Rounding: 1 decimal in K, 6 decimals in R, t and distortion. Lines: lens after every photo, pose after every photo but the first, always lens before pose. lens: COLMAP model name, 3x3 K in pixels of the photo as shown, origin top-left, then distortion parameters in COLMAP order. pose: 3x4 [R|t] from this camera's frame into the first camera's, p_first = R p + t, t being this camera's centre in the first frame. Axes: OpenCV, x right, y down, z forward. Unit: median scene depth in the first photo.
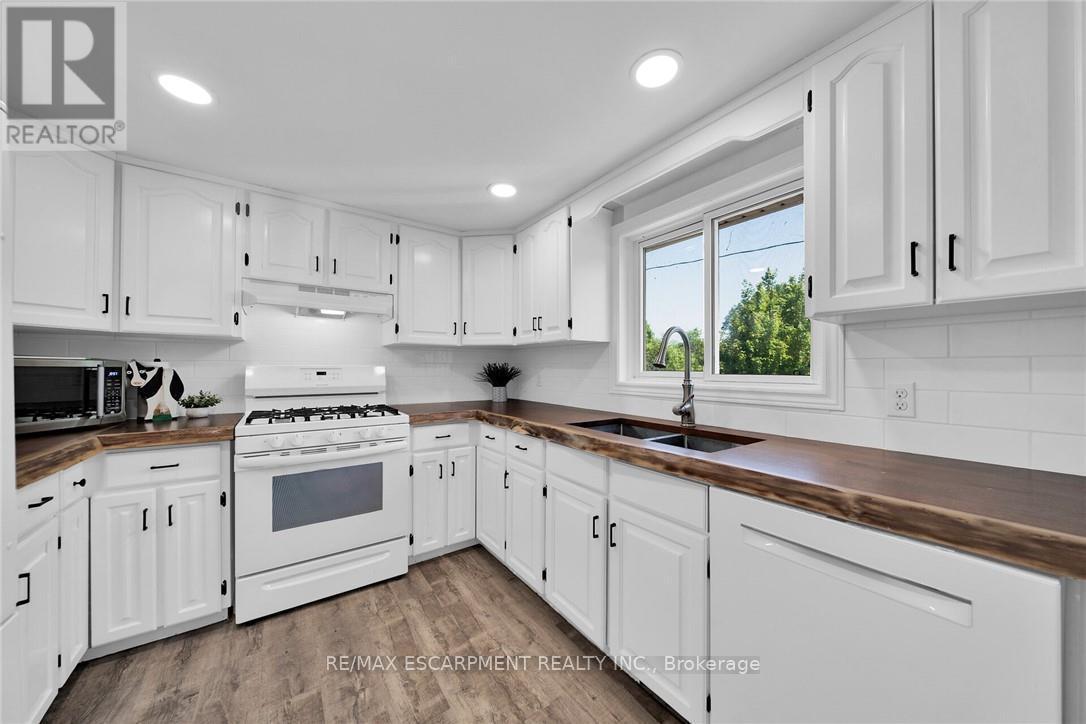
lens RADIAL K [[409.1, 0, 583.9], [0, 409.1, 365.1], [0, 0, 1]] dist [-0.006742, -0.000259]
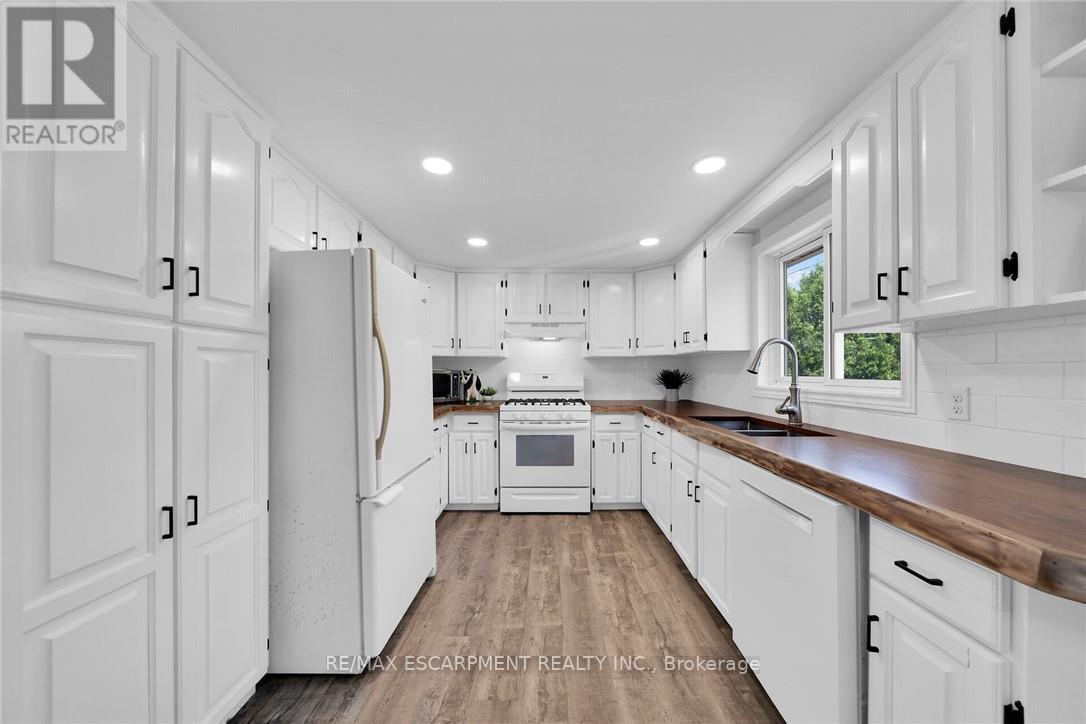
lens RADIAL K [[388.8, 0, 528.9], [0, 388.8, 370.4], [0, 0, 1]] dist [0.000282, -0.000049]
pose [[0.782424, -0.007159, -0.622705, 0.315170], [0.007347, 0.999970, -0.002265, -0.003821], [0.622703, -0.002803, 0.782453, -0.273526]]
